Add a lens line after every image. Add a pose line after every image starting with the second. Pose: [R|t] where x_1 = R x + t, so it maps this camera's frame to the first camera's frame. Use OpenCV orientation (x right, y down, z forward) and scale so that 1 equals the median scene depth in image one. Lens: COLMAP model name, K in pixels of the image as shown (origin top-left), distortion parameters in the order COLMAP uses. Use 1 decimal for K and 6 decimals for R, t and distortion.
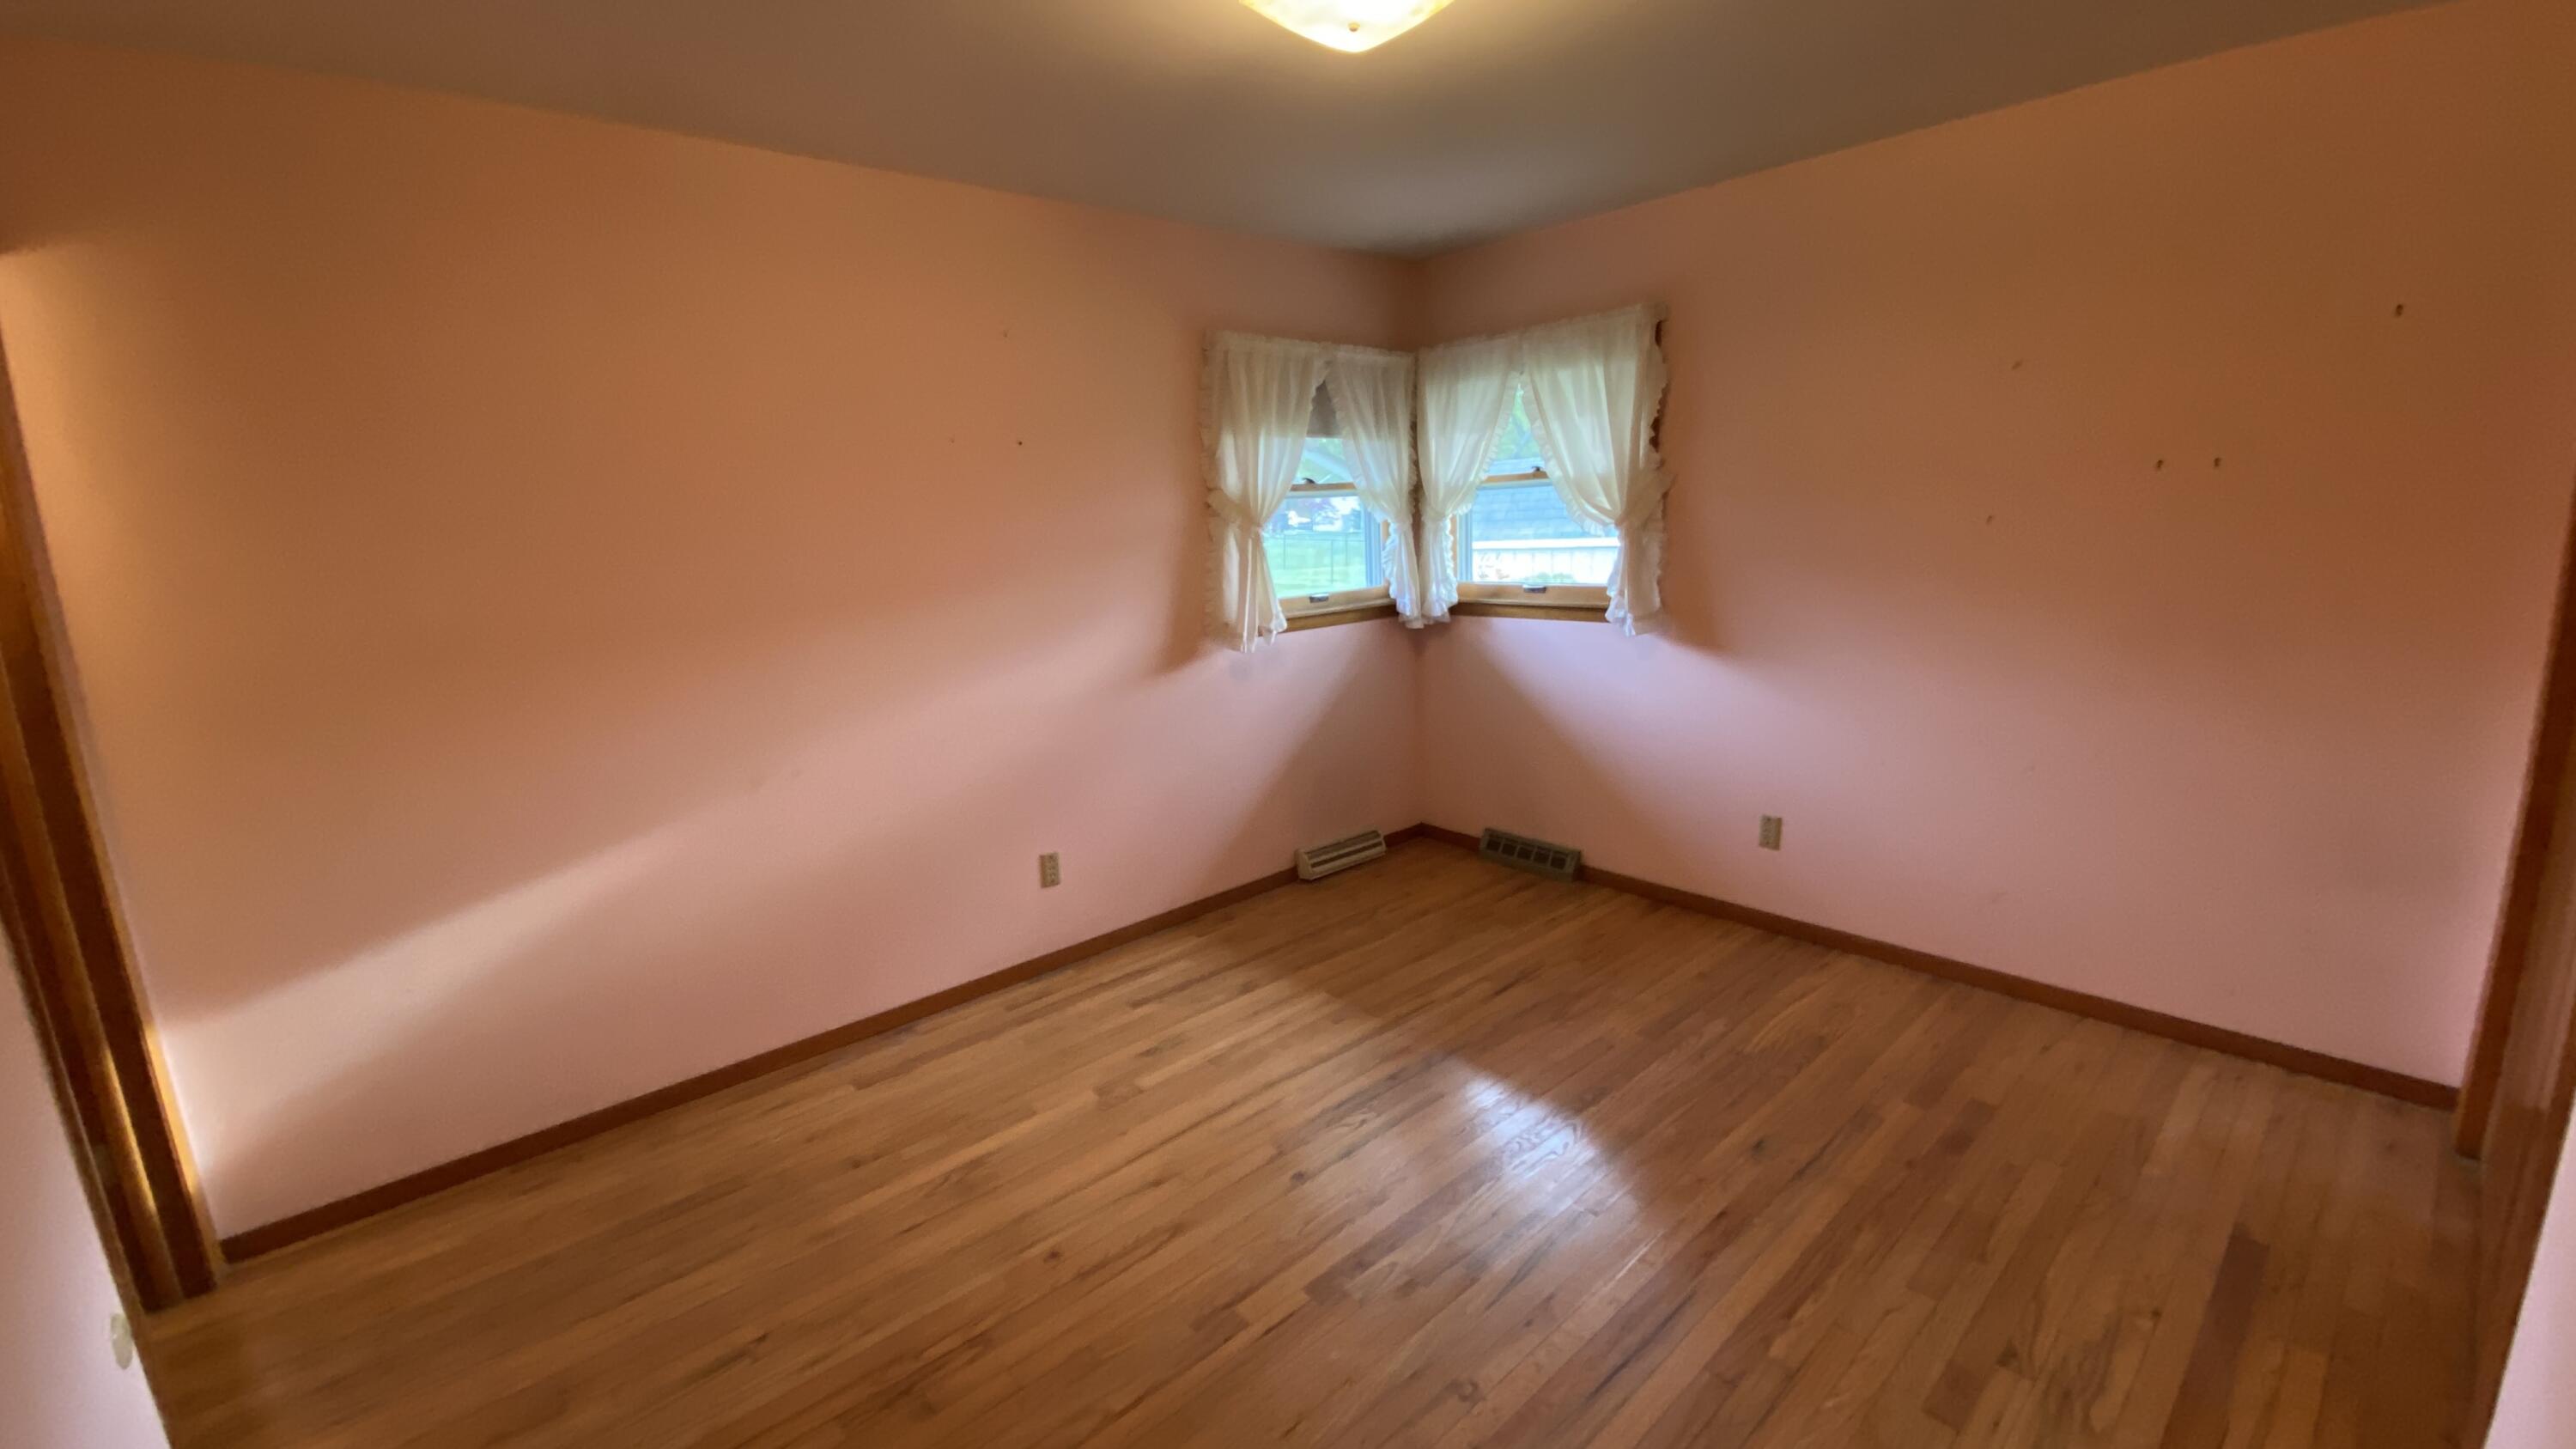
lens RADIAL K [[1032.3, 0, 1297.6], [0, 1032.3, 732.5], [0, 0, 1]] dist [0.008198, -0.015695]
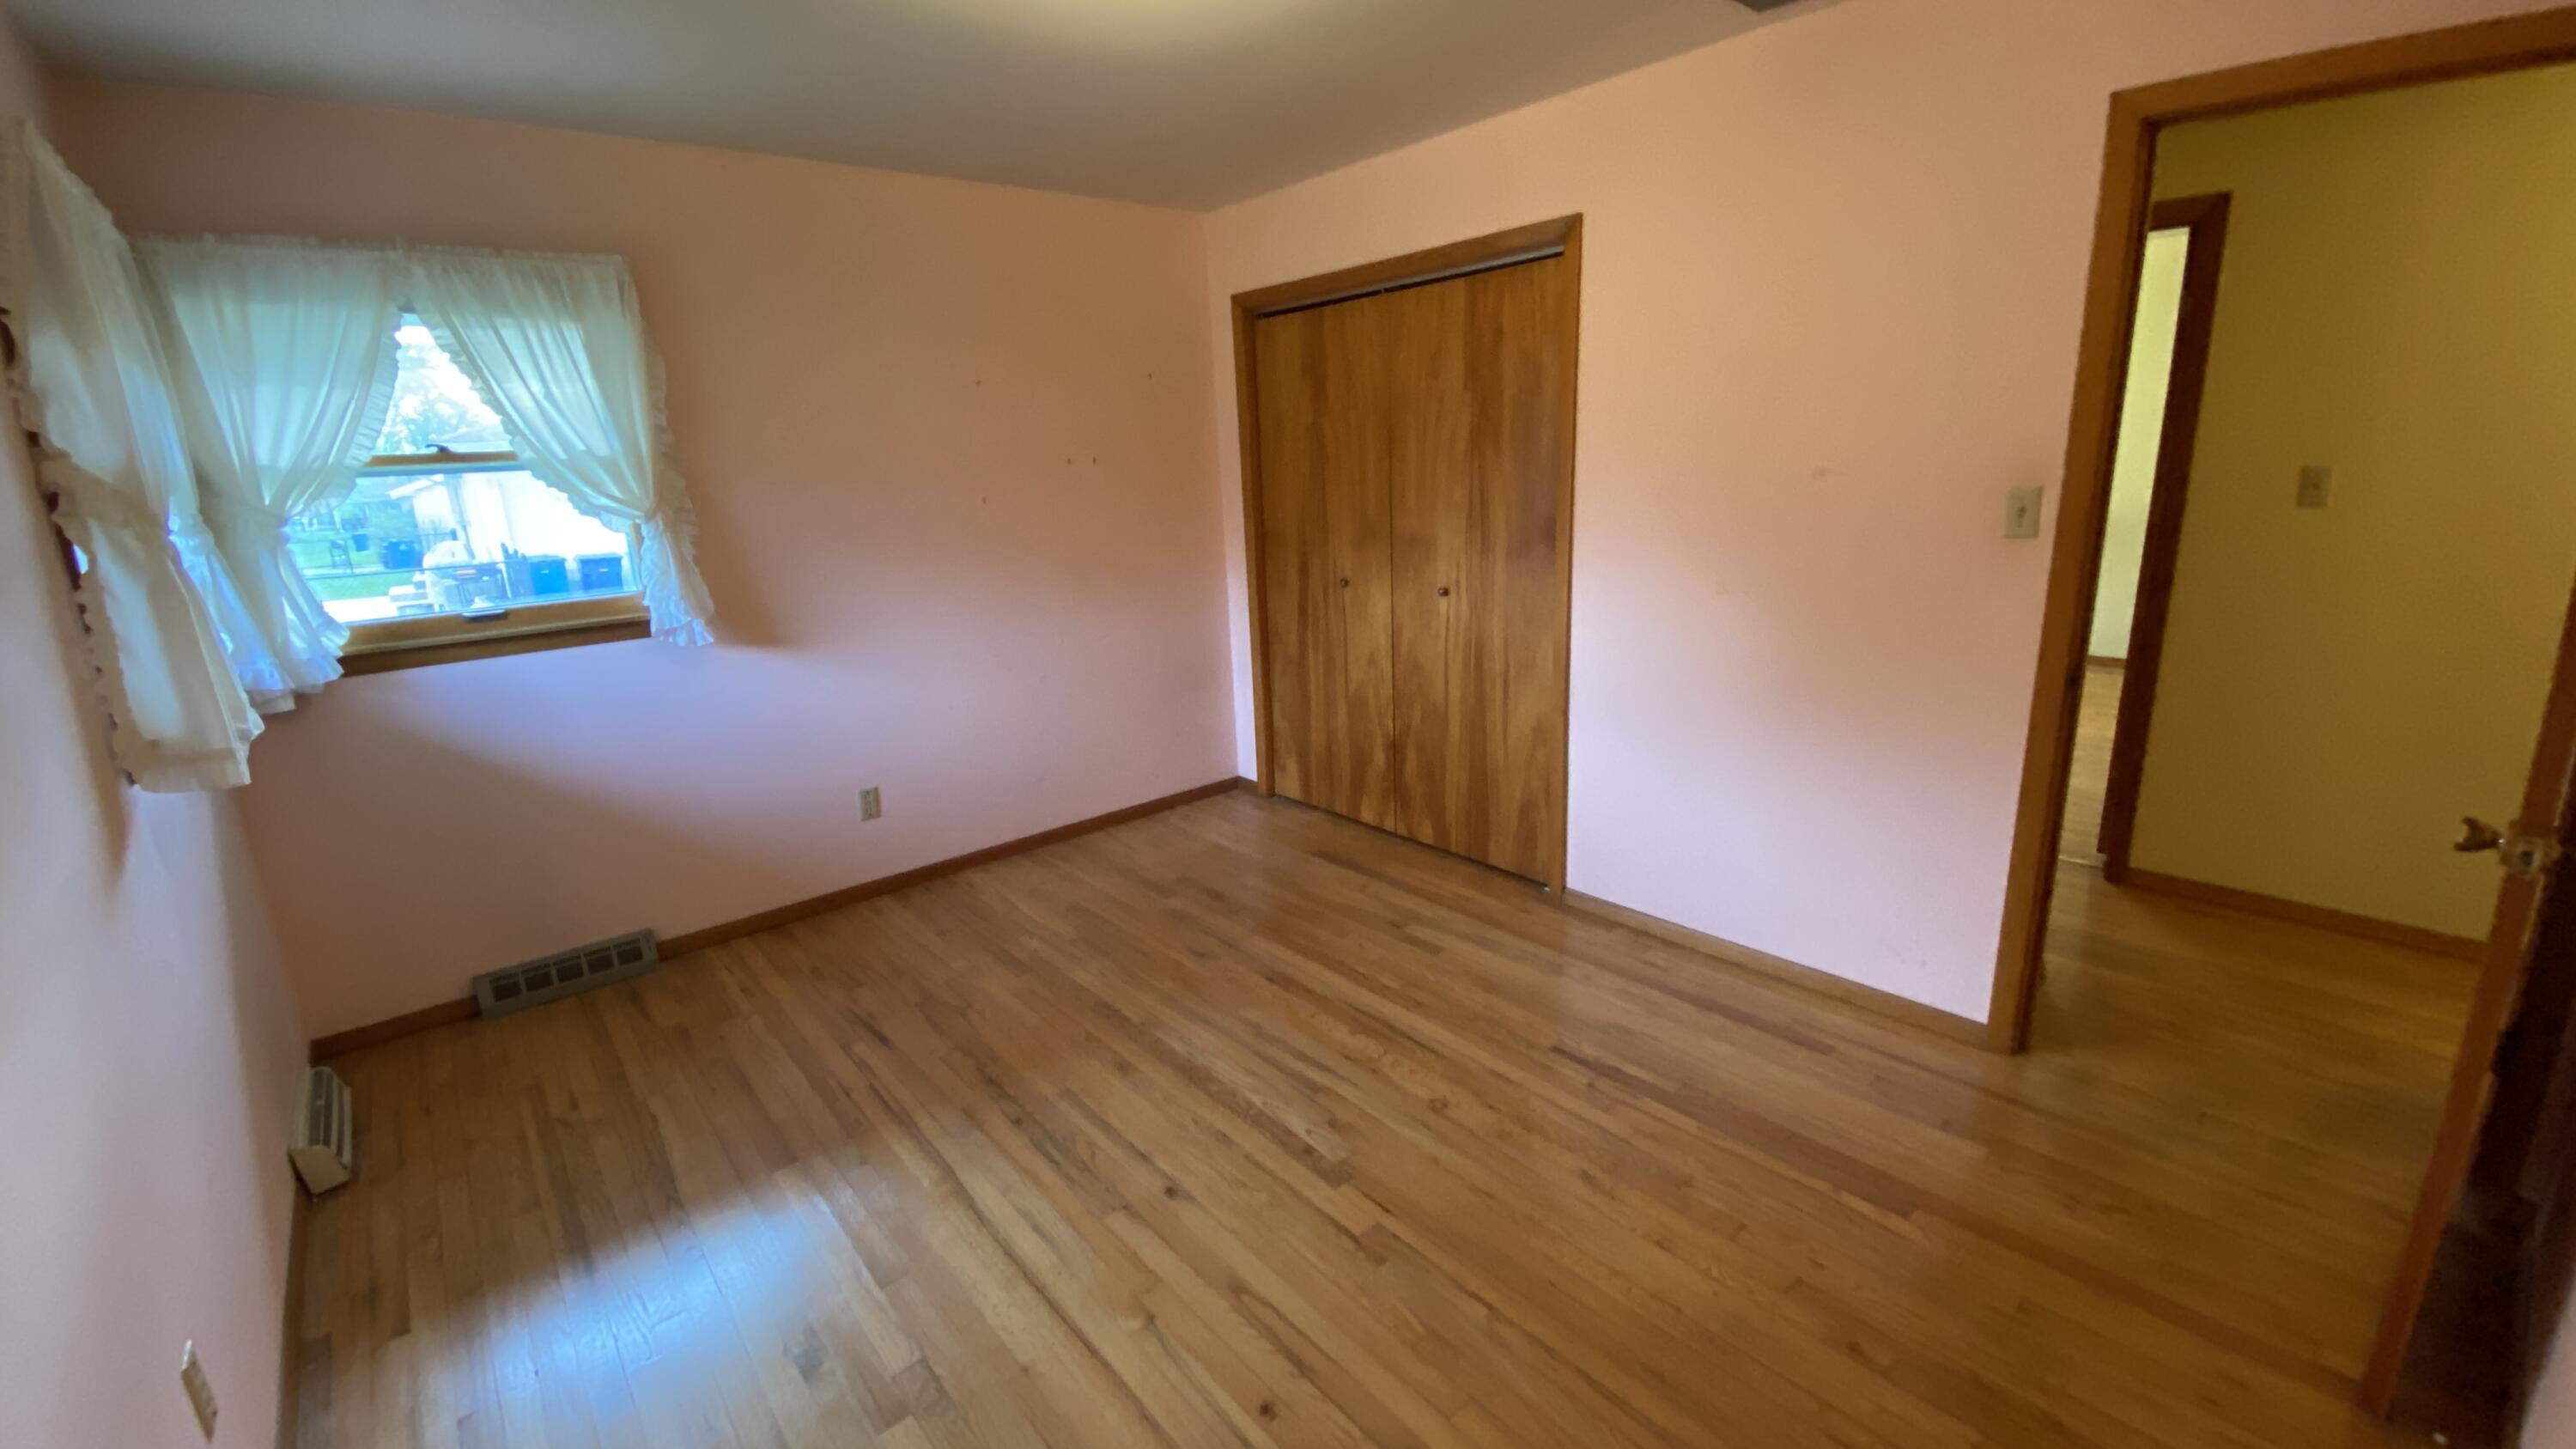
lens RADIAL K [[1032.3, 0, 1290.5], [0, 1032.3, 718.5], [0, 0, 1]] dist [0.008198, -0.015695]
pose [[0.013840, -0.203938, 0.978886, -0.544904], [0.251157, 0.948303, 0.194015, -0.081603], [-0.967847, 0.243169, 0.064345, 0.494974]]
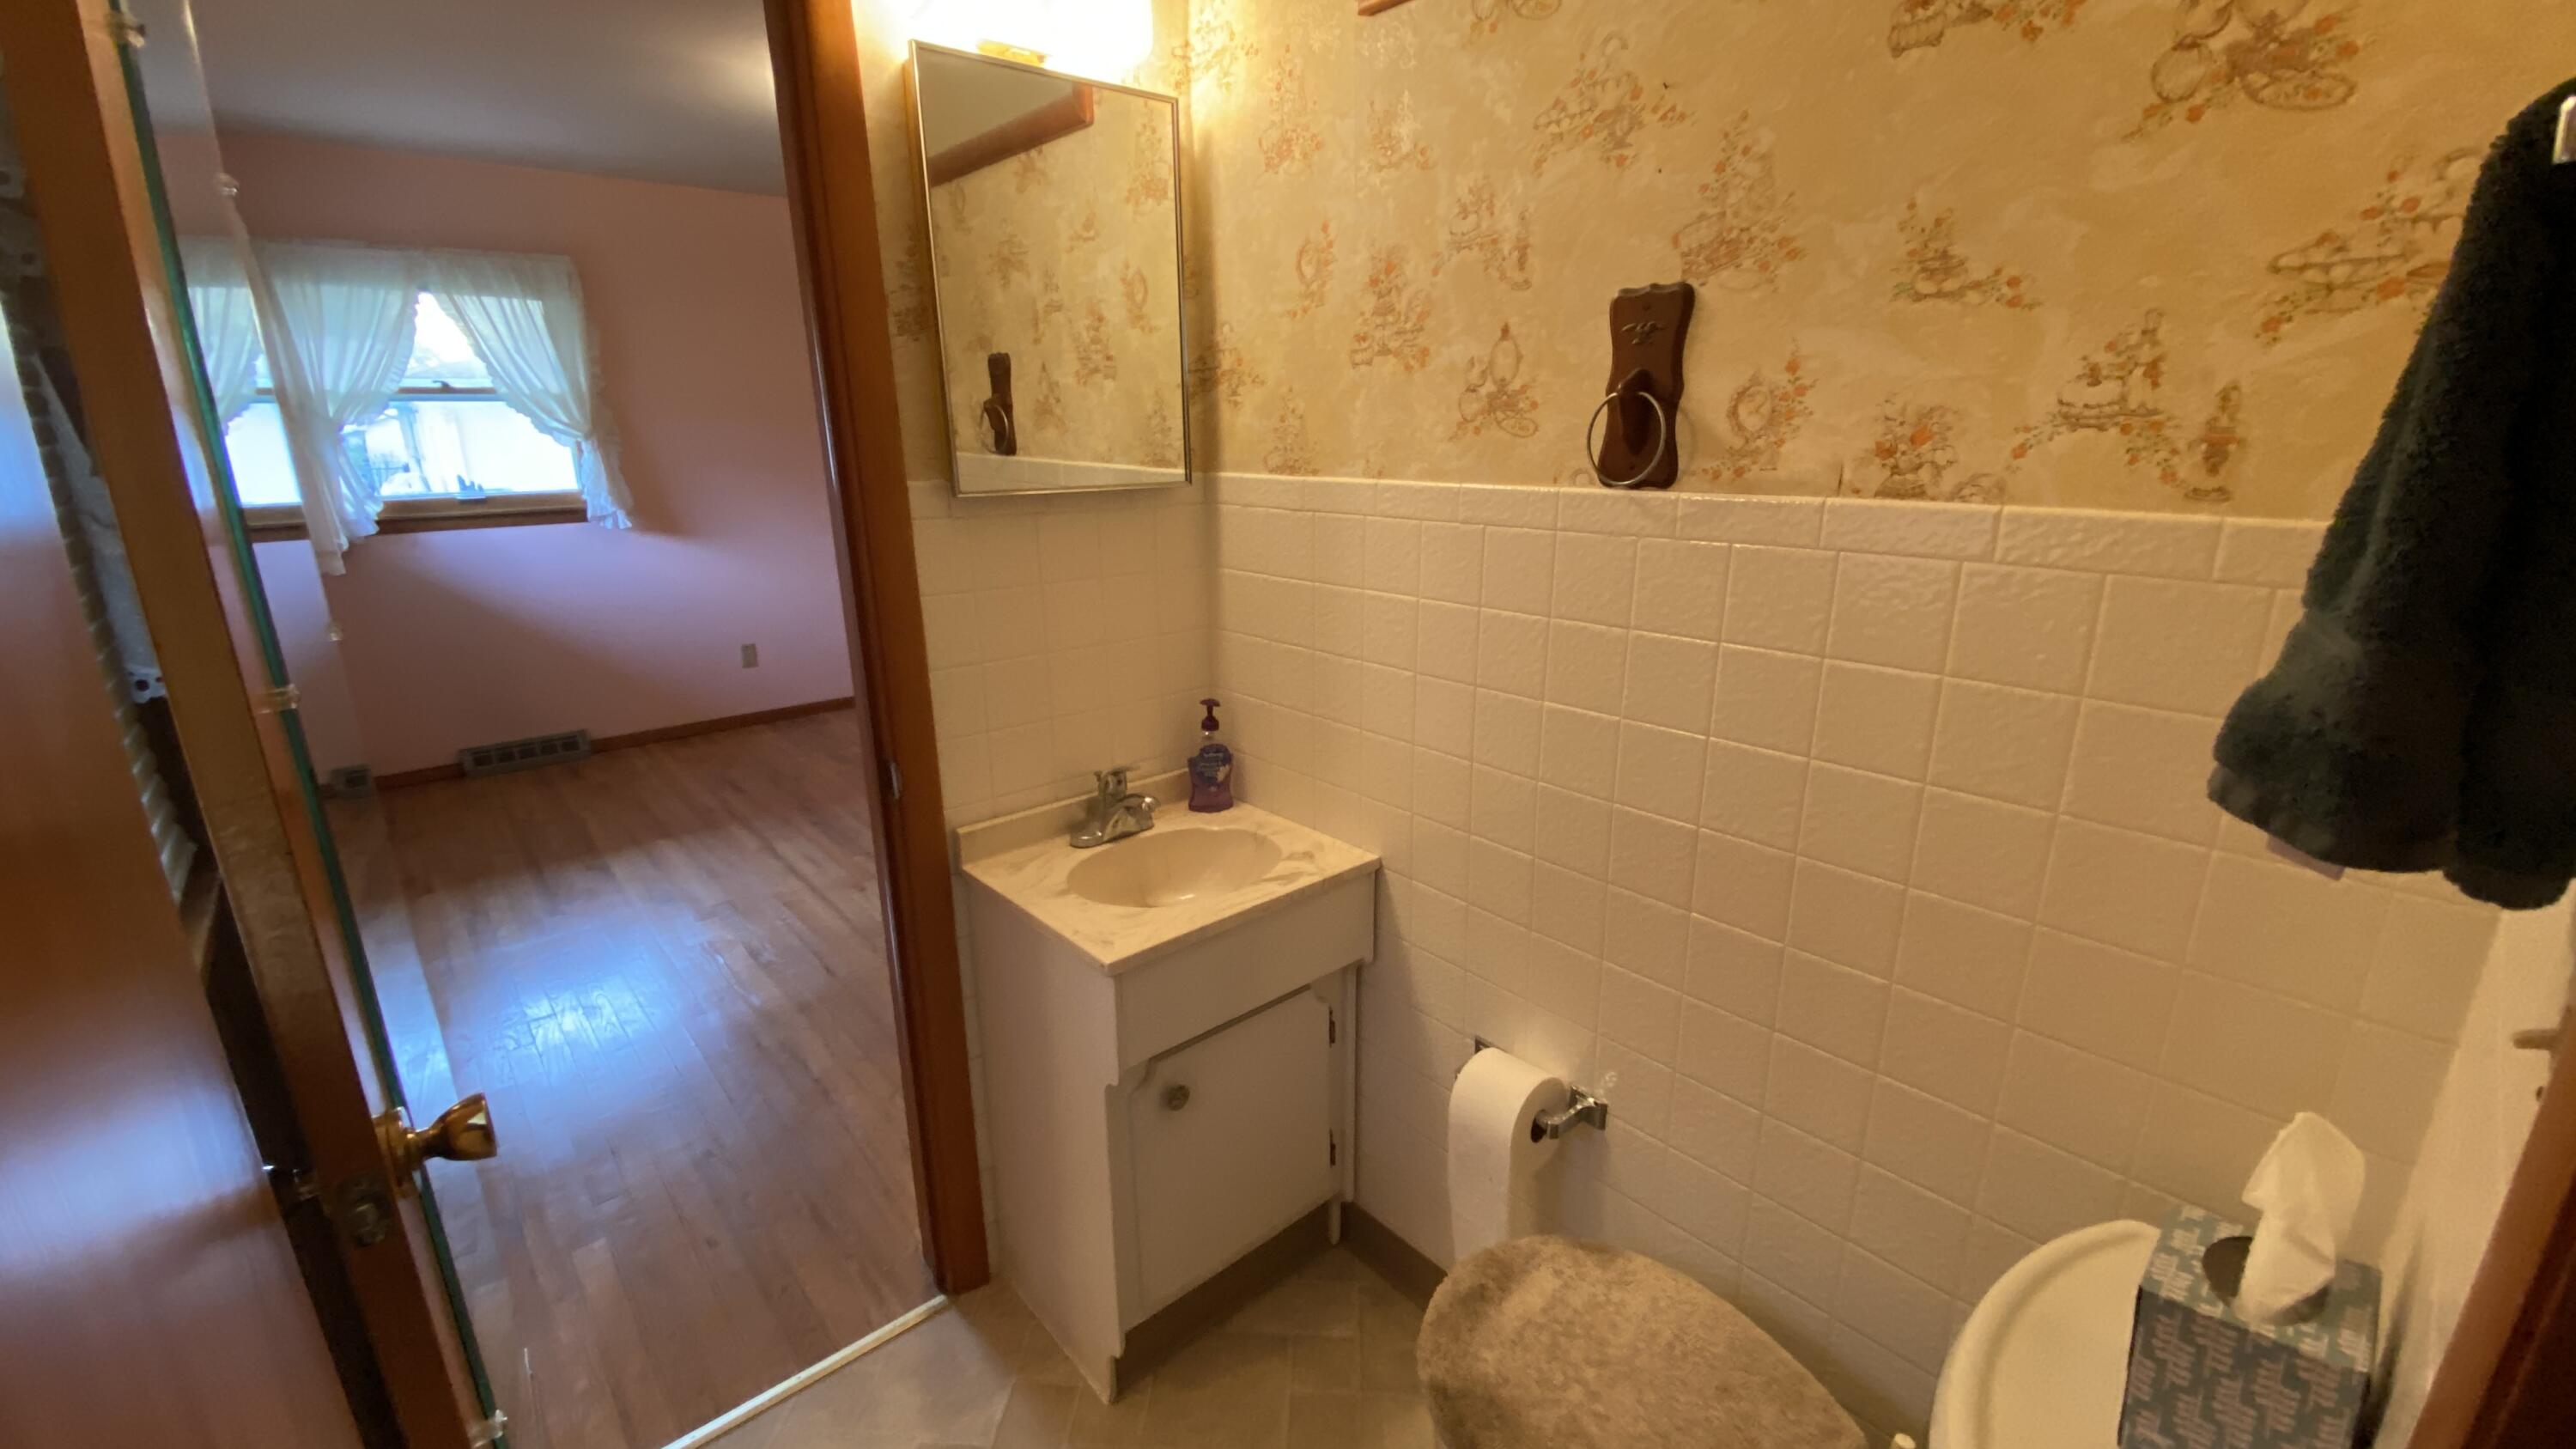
lens RADIAL K [[1032.3, 0, 1289.7], [0, 1032.3, 724.2], [0, 0, 1]] dist [0.008198, -0.015695]
pose [[-0.011430, -0.234660, 0.972010, -0.976964], [0.214123, 0.948951, 0.231611, 0.013640], [-0.976740, 0.210777, 0.039400, 0.222597]]
